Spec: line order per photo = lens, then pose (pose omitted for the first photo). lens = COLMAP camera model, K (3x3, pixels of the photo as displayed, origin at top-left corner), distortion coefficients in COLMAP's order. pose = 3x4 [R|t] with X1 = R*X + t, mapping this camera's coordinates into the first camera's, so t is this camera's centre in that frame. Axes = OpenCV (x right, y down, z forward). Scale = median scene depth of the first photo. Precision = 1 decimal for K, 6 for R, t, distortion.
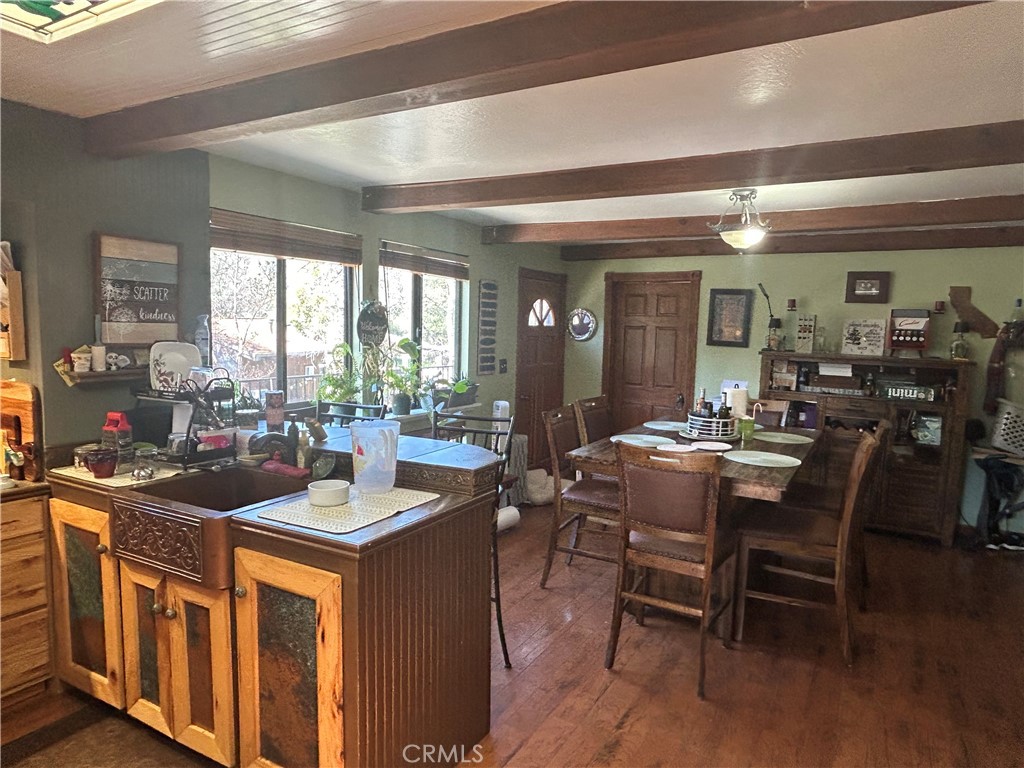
lens RADIAL K [[651.6, 0, 512.2], [0, 651.6, 387.2], [0, 0, 1]] dist [0.007525, -0.000361]
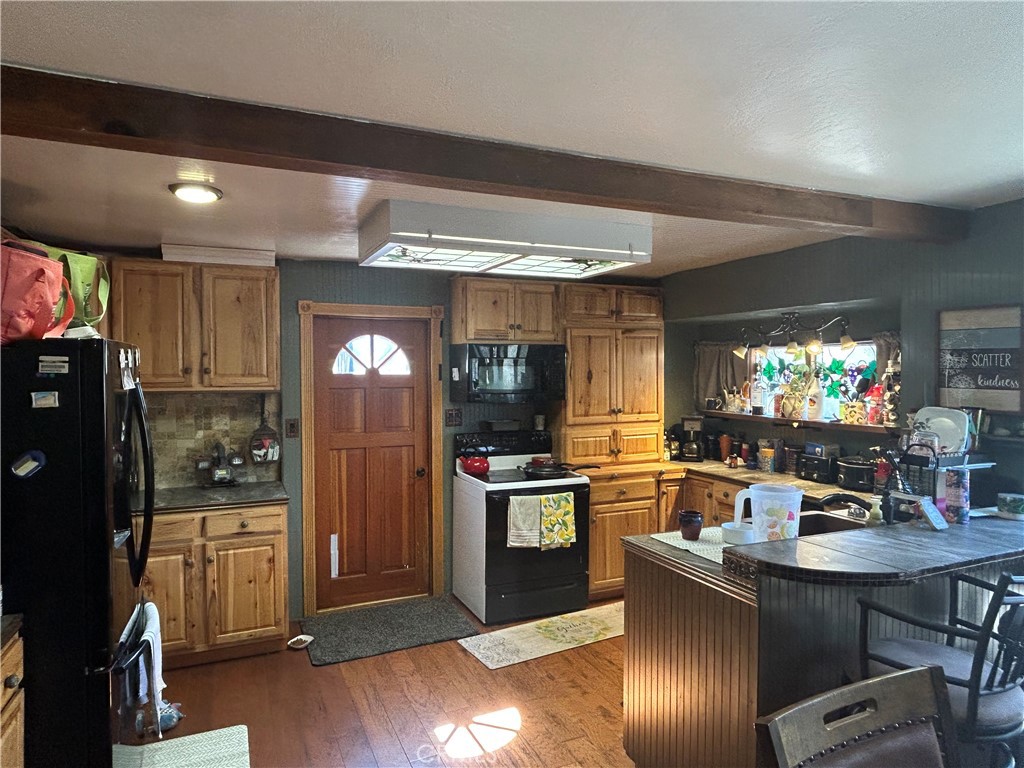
lens RADIAL K [[651.6, 0, 512.9], [0, 651.6, 386.0], [0, 0, 1]] dist [0.007525, -0.000361]
pose [[-0.593031, 0.002599, -0.805176, 0.707258], [-0.090933, 0.993381, 0.070180, -0.113058], [0.800029, 0.114836, -0.588869, 1.056127]]
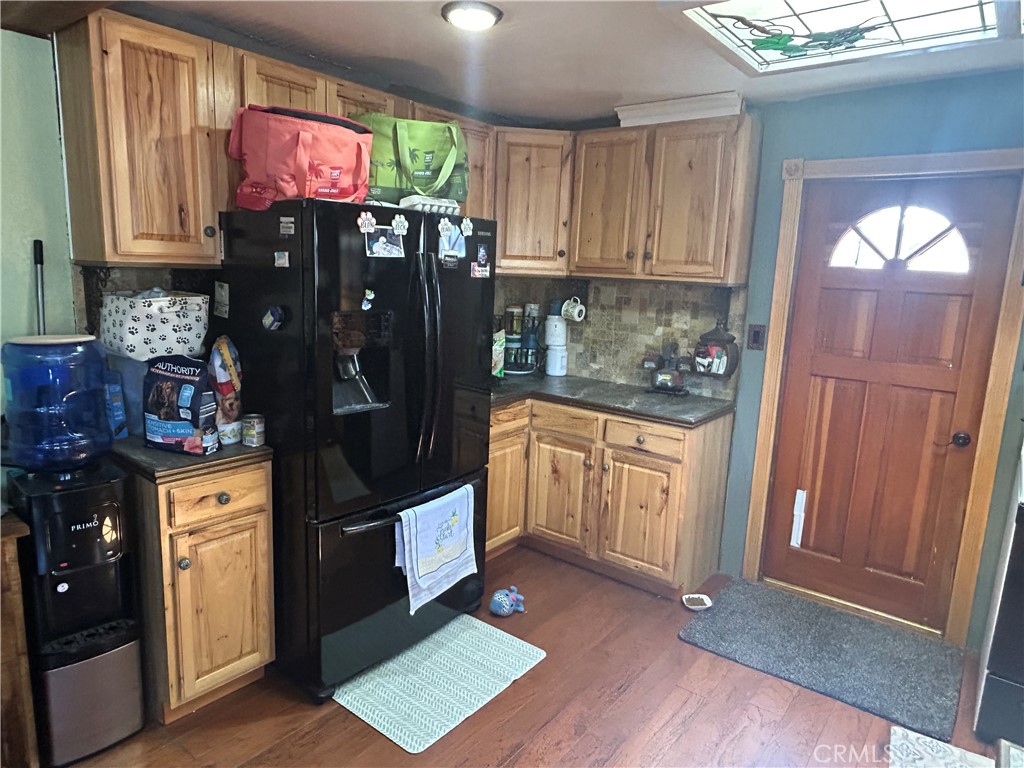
lens RADIAL K [[651.6, 0, 513.2], [0, 651.6, 383.3], [0, 0, 1]] dist [0.007525, -0.000361]
pose [[-0.987244, -0.083591, 0.135504, 0.386723], [-0.043135, 0.959684, 0.277751, -0.099332], [-0.153259, 0.268363, -0.951048, 1.000806]]
